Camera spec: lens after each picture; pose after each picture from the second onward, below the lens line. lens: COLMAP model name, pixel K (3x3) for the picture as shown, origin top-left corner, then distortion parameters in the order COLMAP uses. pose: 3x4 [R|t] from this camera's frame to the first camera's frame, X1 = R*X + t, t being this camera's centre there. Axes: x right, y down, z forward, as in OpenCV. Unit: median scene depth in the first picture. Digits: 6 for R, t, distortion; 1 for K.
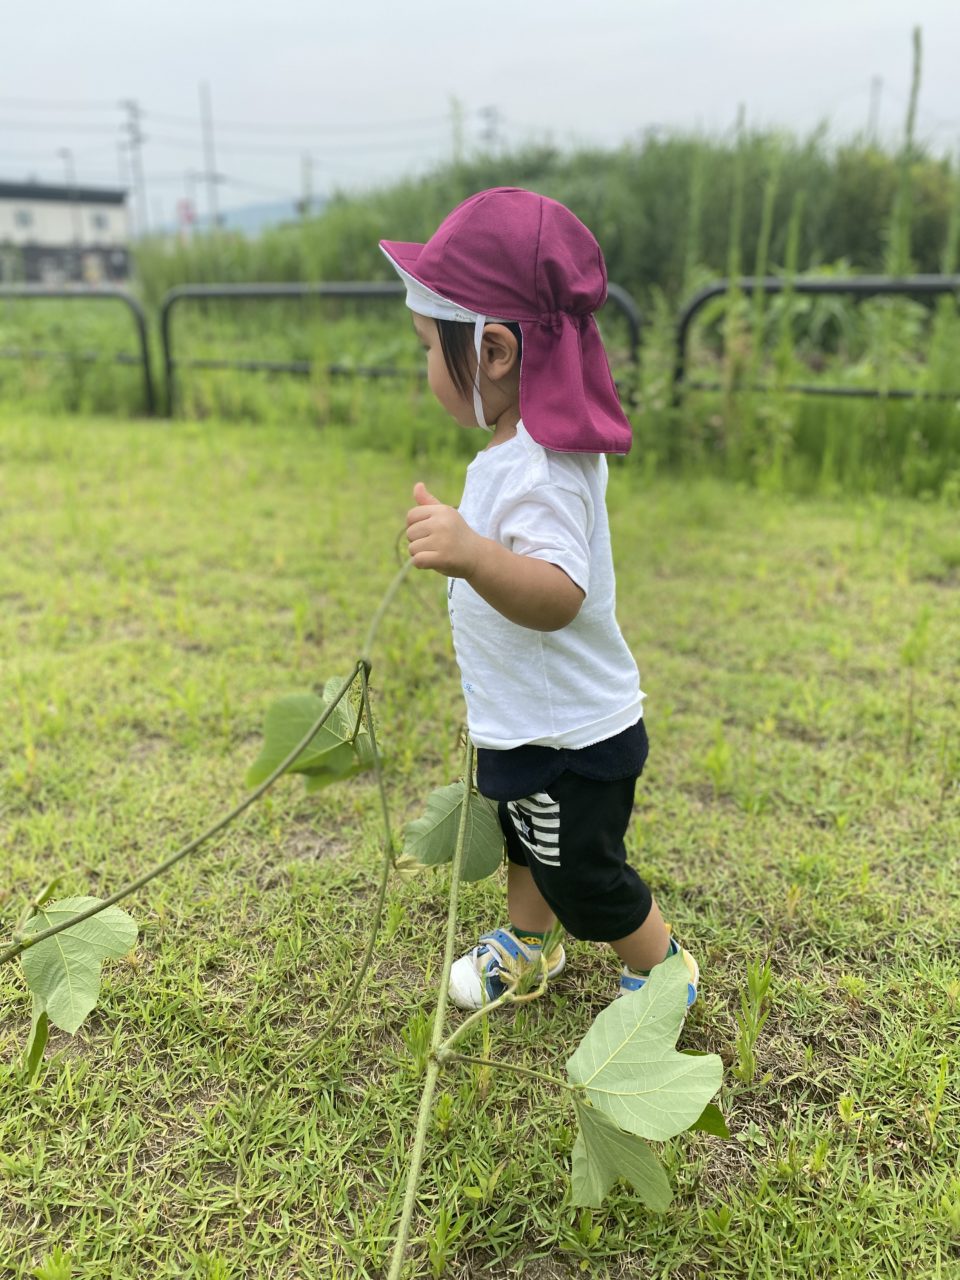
lens RADIAL K [[948.8, 0, 478.6], [0, 948.8, 645.7], [0, 0, 1]] dist [0.019942, -0.017238]
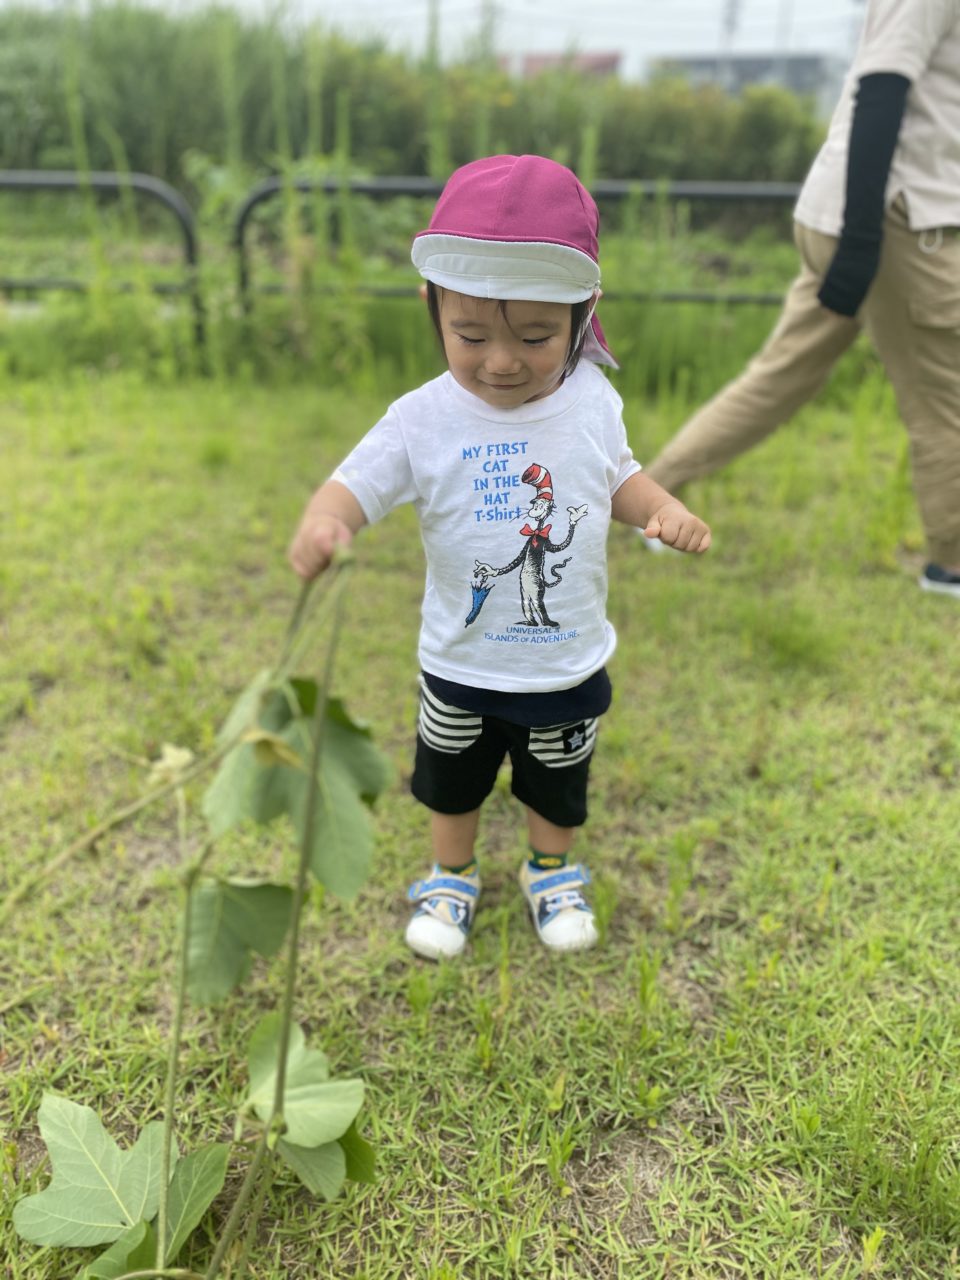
lens RADIAL K [[948.8, 0, 479.8], [0, 948.8, 638.8], [0, 0, 1]] dist [0.019942, -0.017238]
pose [[0.874402, -0.193120, 0.445113, -0.148216], [0.149108, 0.979937, 0.132248, -0.033830], [-0.461723, -0.049268, 0.885655, 0.032798]]
